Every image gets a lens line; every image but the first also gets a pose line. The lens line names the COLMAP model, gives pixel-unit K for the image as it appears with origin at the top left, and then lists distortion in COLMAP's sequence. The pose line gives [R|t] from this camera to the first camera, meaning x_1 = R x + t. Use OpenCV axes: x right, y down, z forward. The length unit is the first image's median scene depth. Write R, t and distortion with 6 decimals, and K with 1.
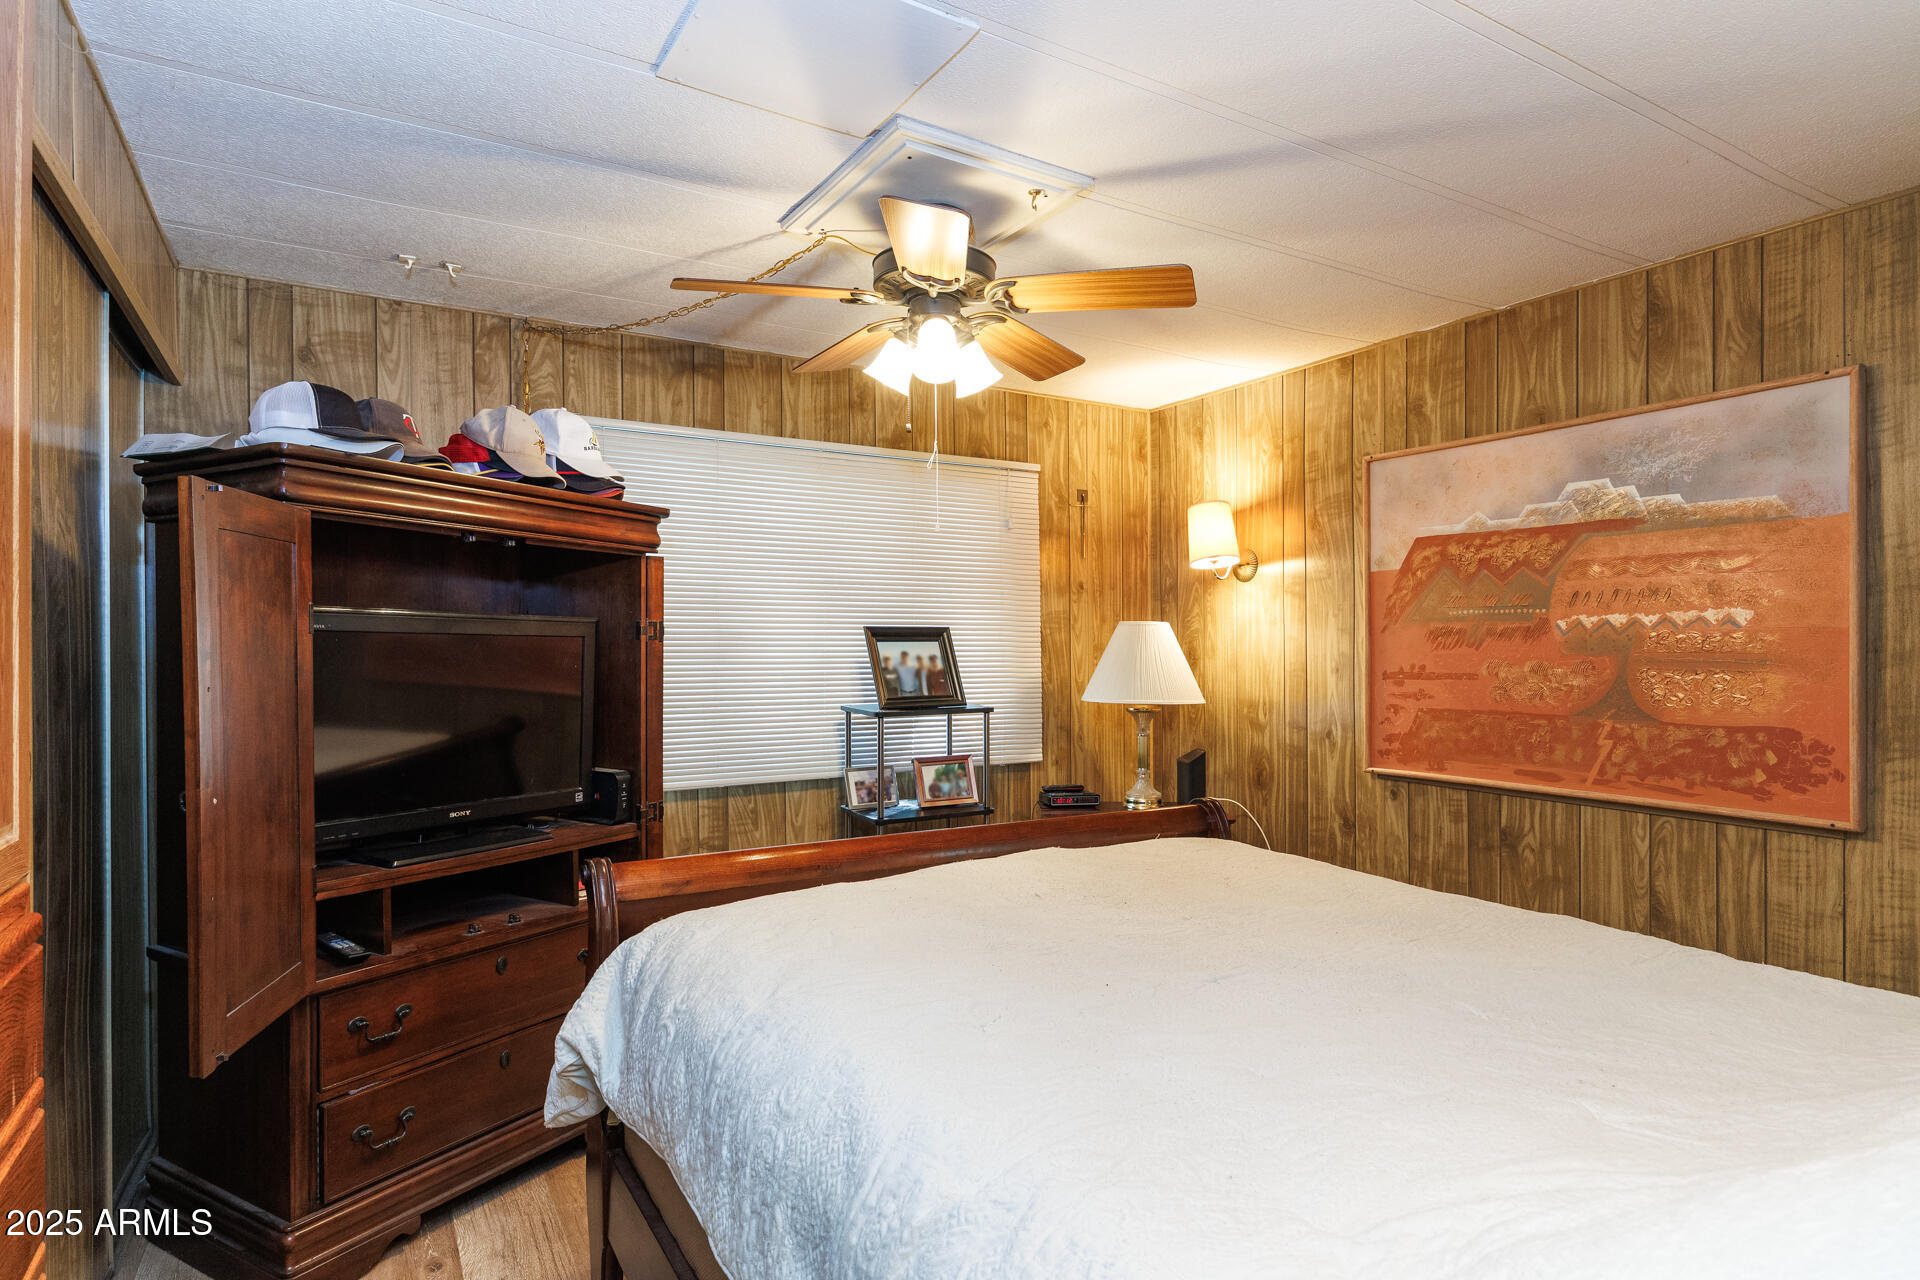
lens RADIAL K [[1007.7, 0, 970.7], [0, 1007.7, 649.5], [0, 0, 1]] dist [-0.002151, -0.000341]
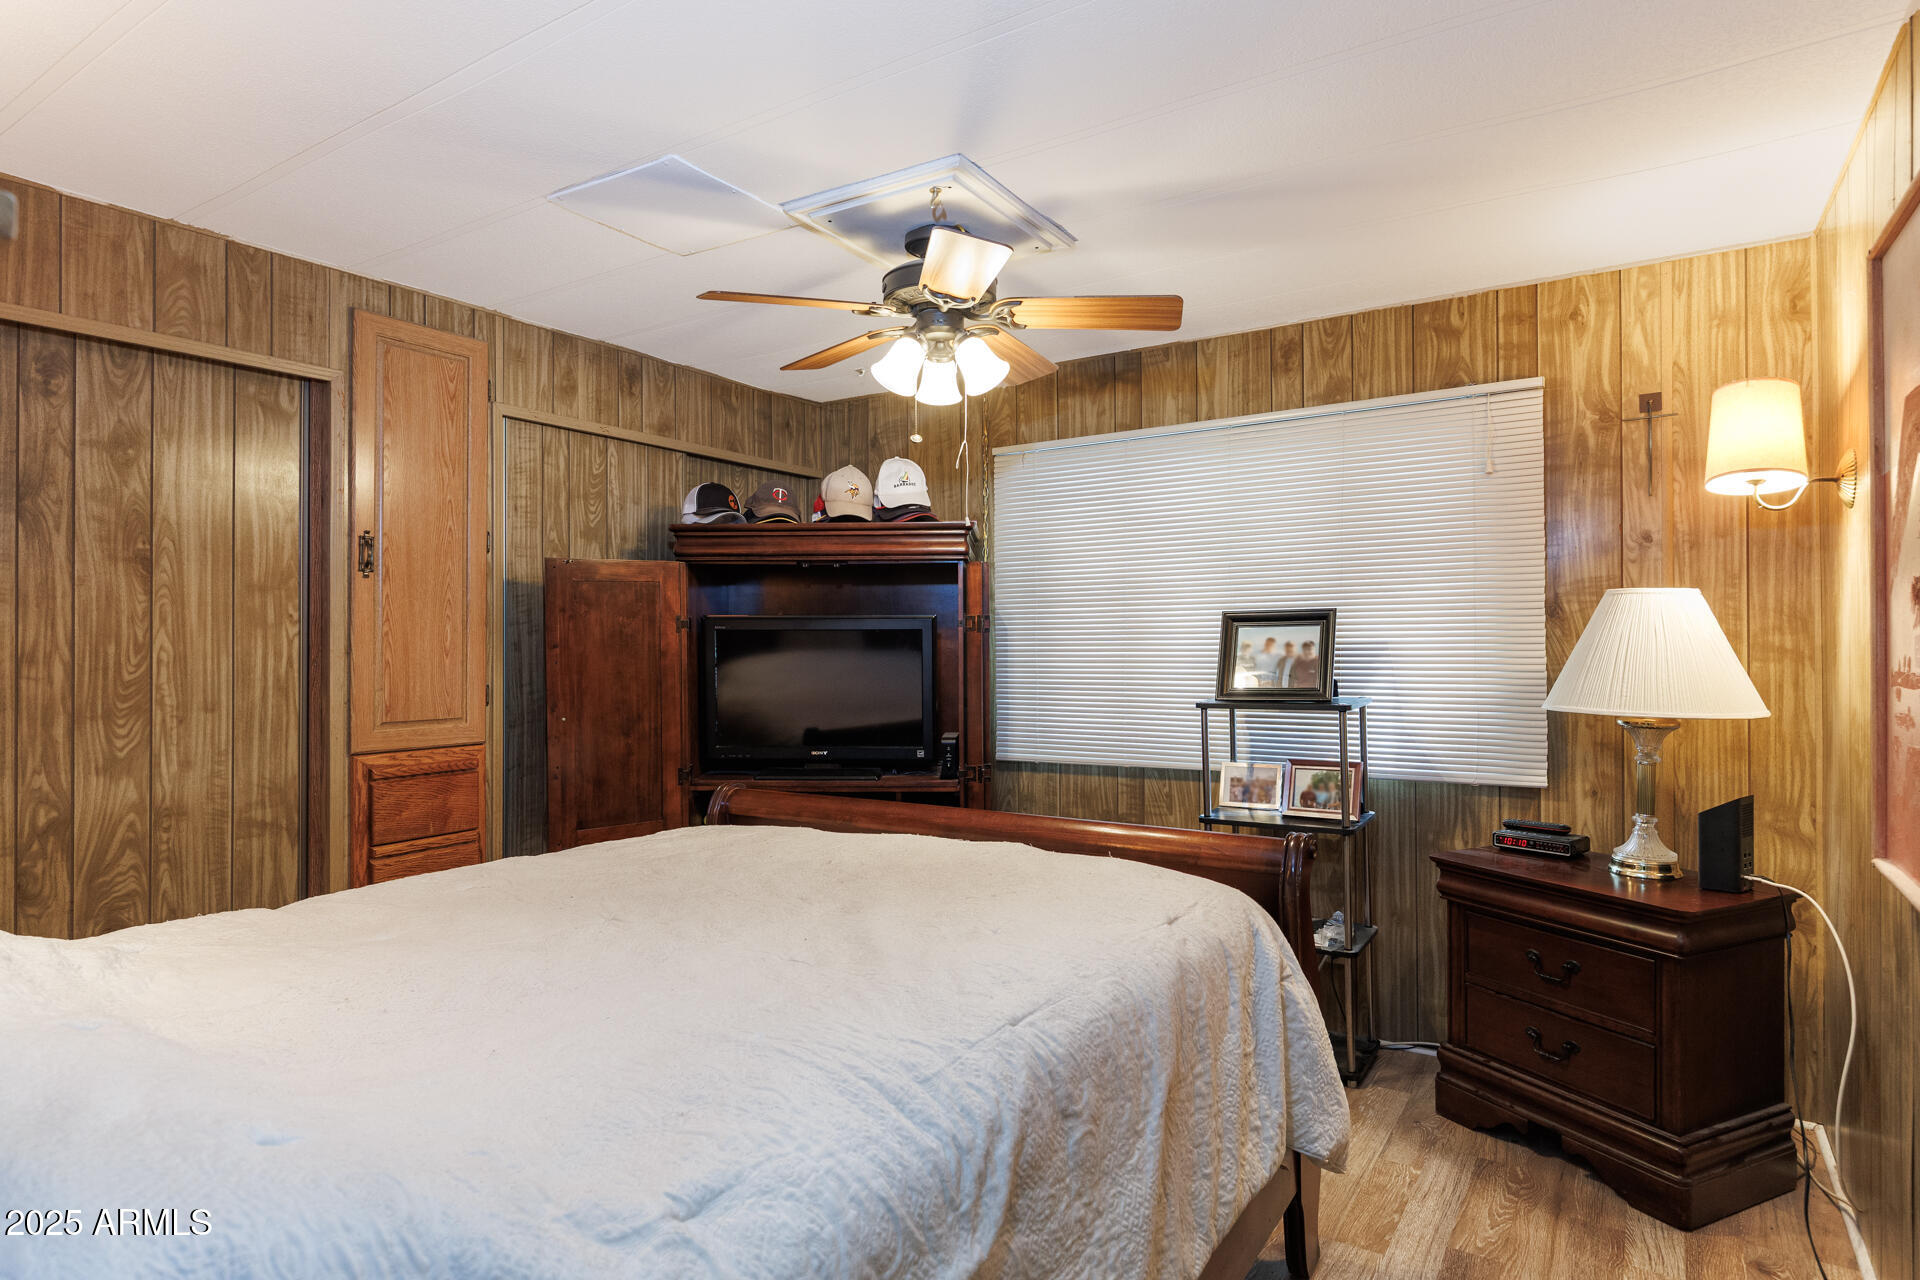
lens RADIAL K [[1042.3, 0, 969.5], [0, 1042.3, 638.8], [0, 0, 1]] dist [0.000705, -0.000672]
pose [[0.461029, -0.006151, -0.887364, 0.626813], [0.010214, 0.999947, -0.001624, 0.001464], [0.887326, -0.008315, 0.461067, 0.334278]]
